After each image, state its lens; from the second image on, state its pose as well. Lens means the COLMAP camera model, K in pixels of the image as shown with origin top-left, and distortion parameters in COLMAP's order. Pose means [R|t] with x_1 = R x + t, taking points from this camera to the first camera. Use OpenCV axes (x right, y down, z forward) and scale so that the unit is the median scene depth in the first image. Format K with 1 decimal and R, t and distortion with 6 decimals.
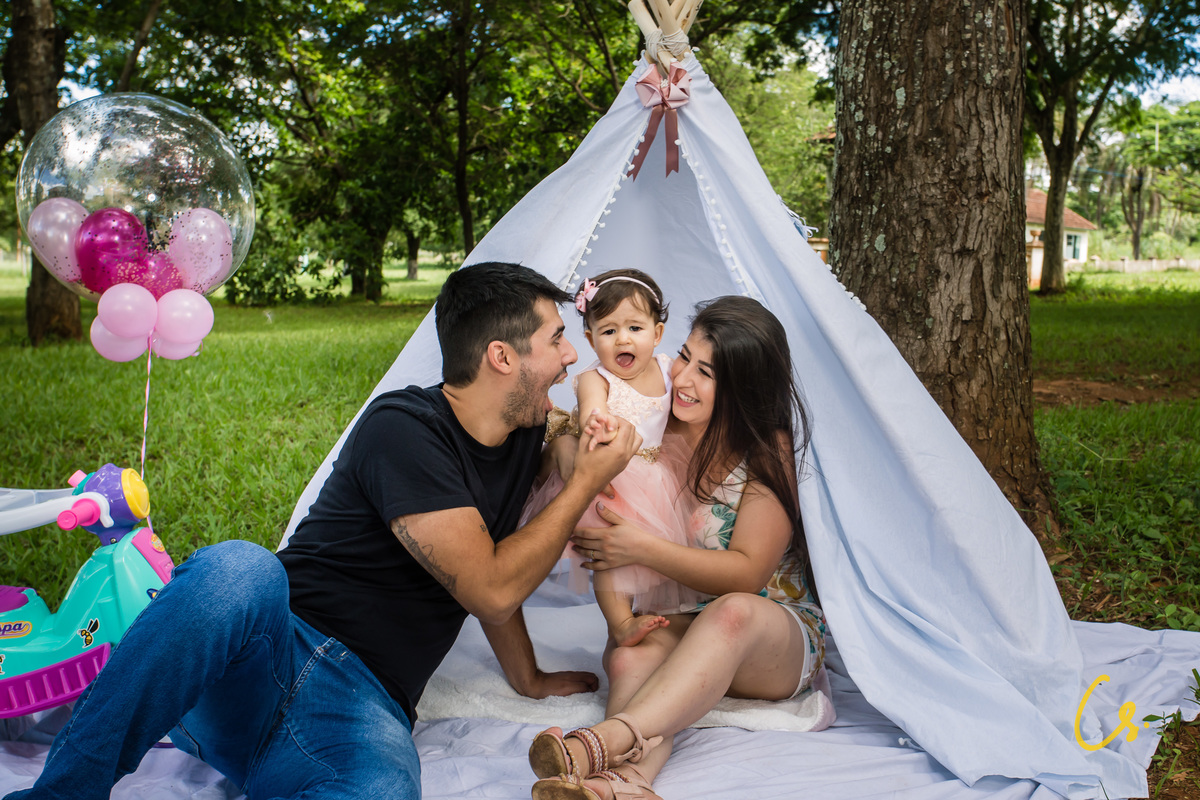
lens RADIAL K [[1372.9, 0, 642.0], [0, 1372.9, 406.2], [0, 0, 1]] dist [0.034449, 0.030589]
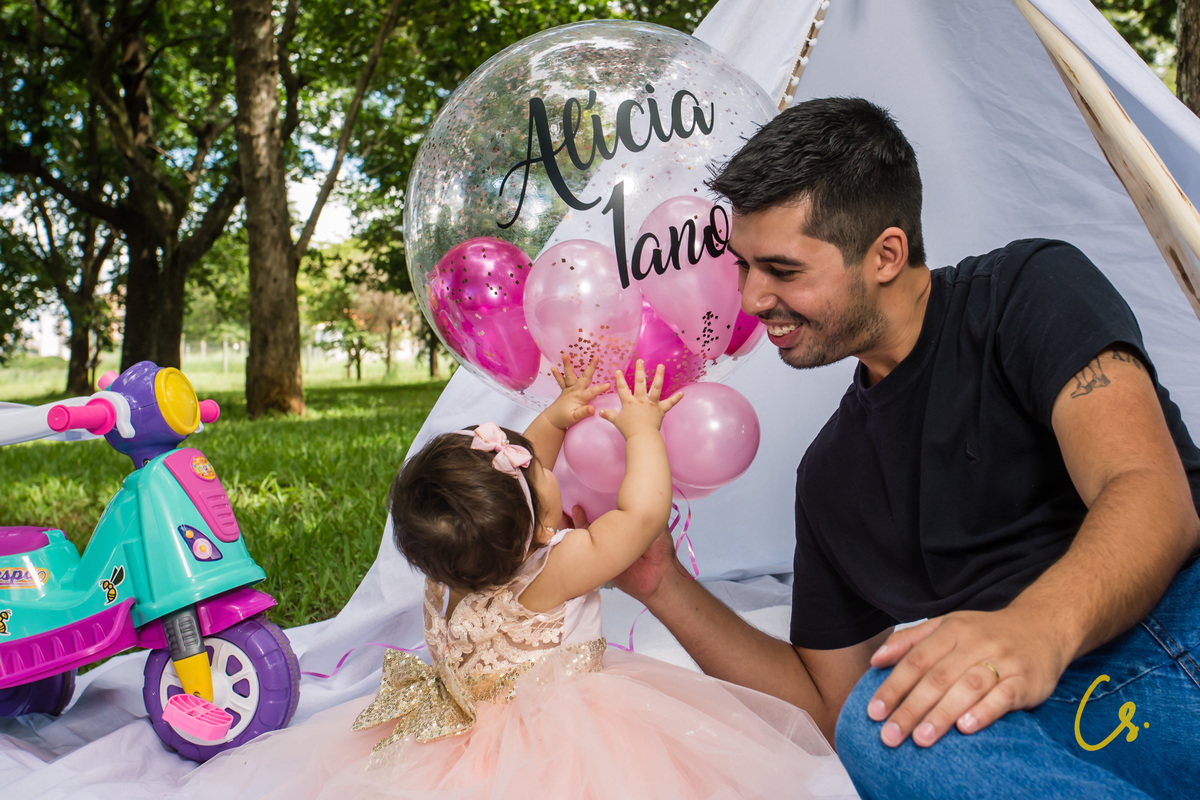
lens RADIAL K [[1688.6, 0, 634.8], [0, 1688.6, 342.1], [0, 0, 1]] dist [0.030581, 0.063601]
pose [[0.978118, -0.035226, -0.205046, 0.040089], [0.013747, 0.994351, -0.105249, 0.081428], [0.207595, 0.100127, 0.973077, 0.097314]]
